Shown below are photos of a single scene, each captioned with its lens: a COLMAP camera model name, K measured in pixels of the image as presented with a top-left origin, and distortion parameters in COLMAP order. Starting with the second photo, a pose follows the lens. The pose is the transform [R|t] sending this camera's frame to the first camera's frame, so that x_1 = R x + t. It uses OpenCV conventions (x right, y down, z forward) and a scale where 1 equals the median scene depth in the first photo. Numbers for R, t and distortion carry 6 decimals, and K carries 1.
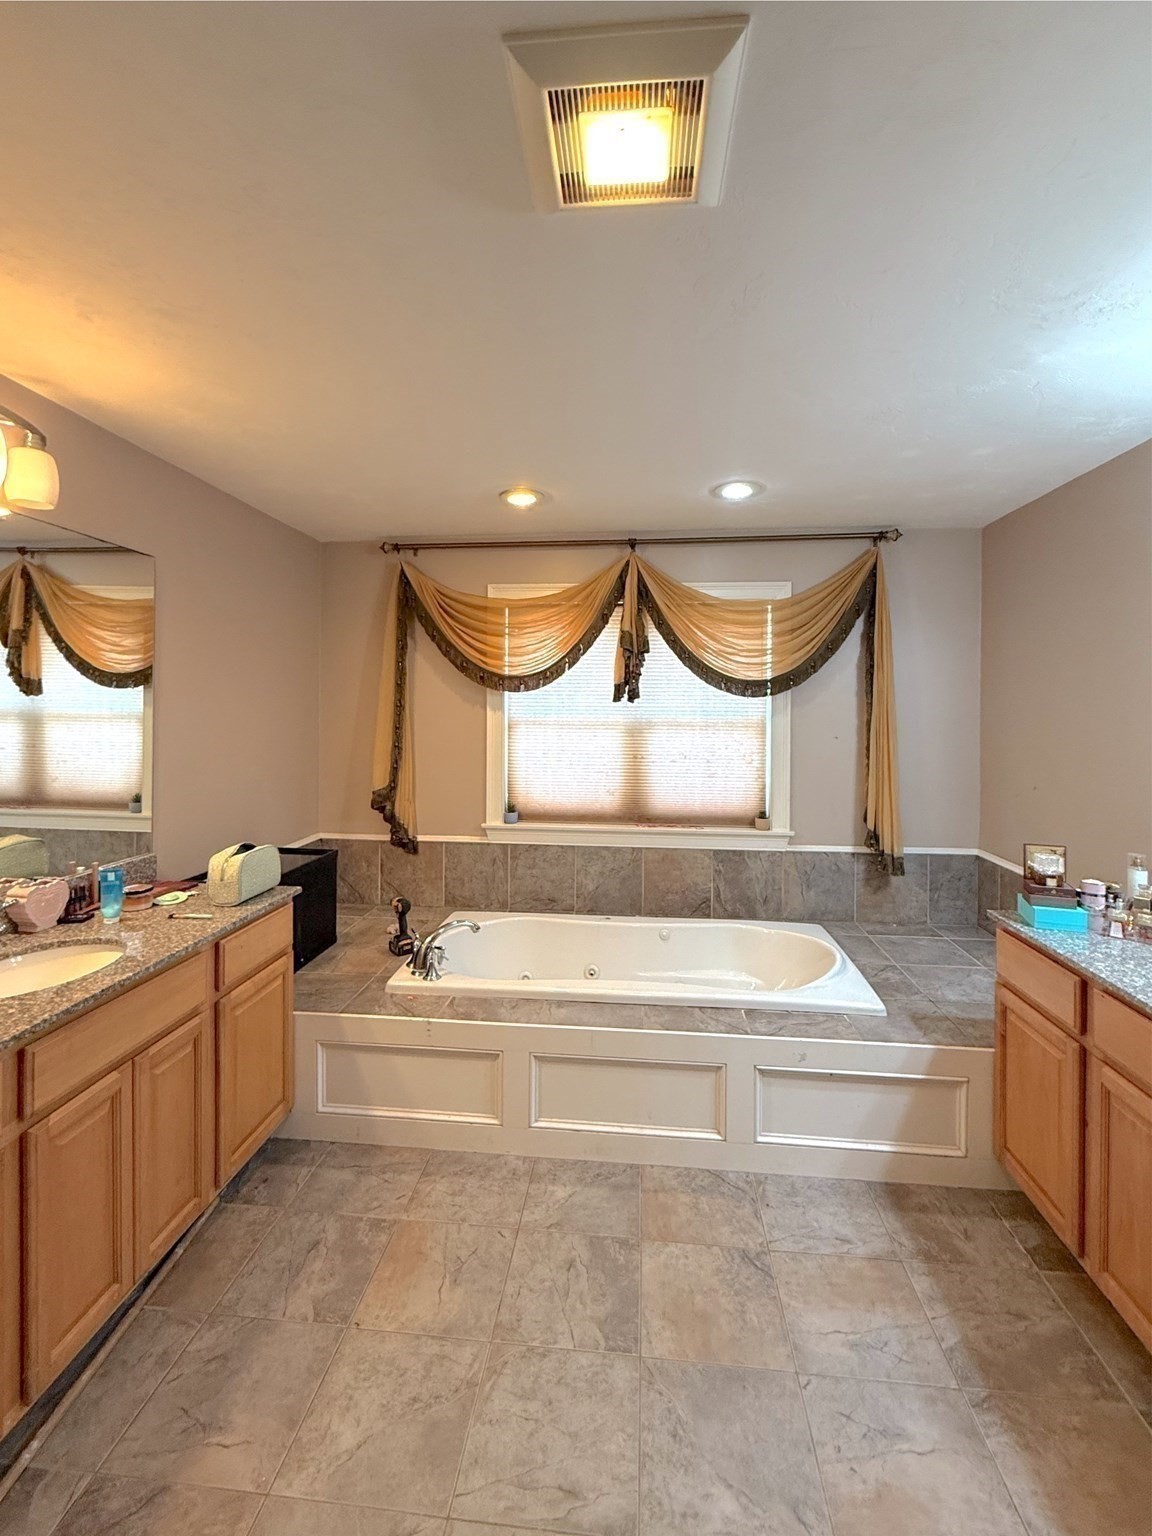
lens RADIAL K [[673.4, 0, 577.4], [0, 673.4, 706.7], [0, 0, 1]] dist [-0.000933, -0.000051]
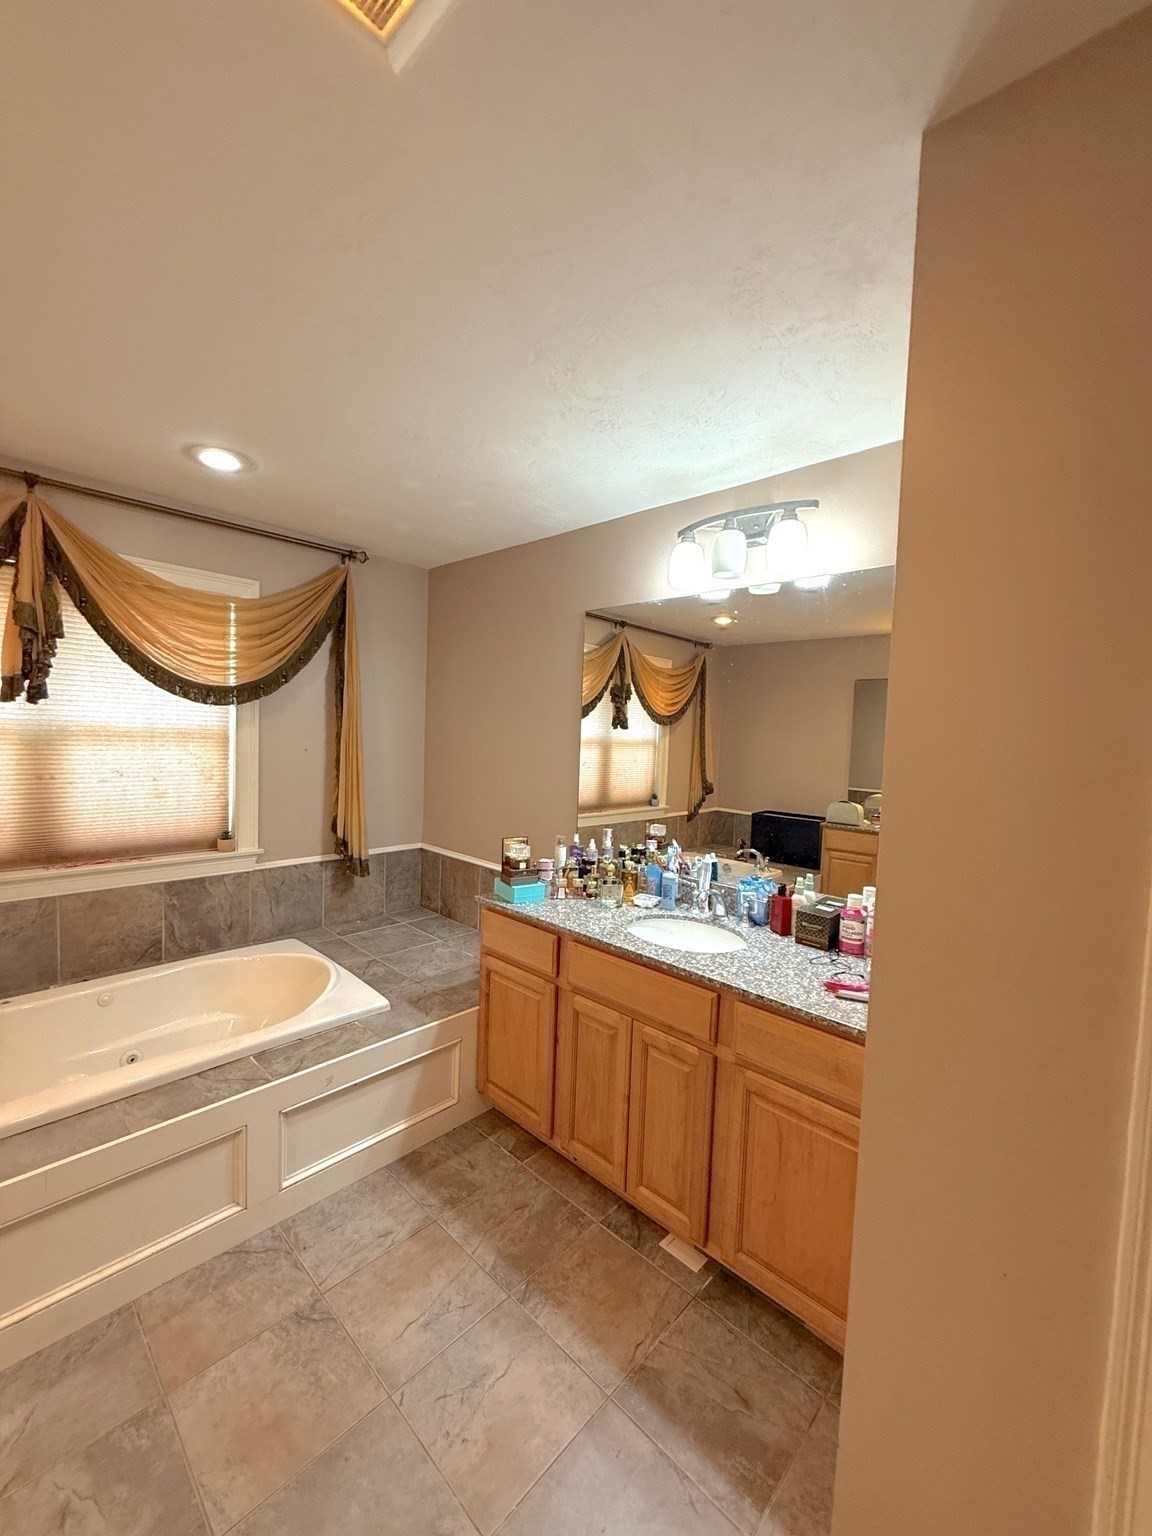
lens RADIAL K [[613.1, 0, 585.0], [0, 613.1, 765.9], [0, 0, 1]] dist [-0.000010, -0.000008]
pose [[0.614051, -0.026491, 0.788821, -0.099867], [-0.038215, 0.997267, 0.063239, -0.004855], [-0.788340, -0.068976, 0.611361, 0.149667]]
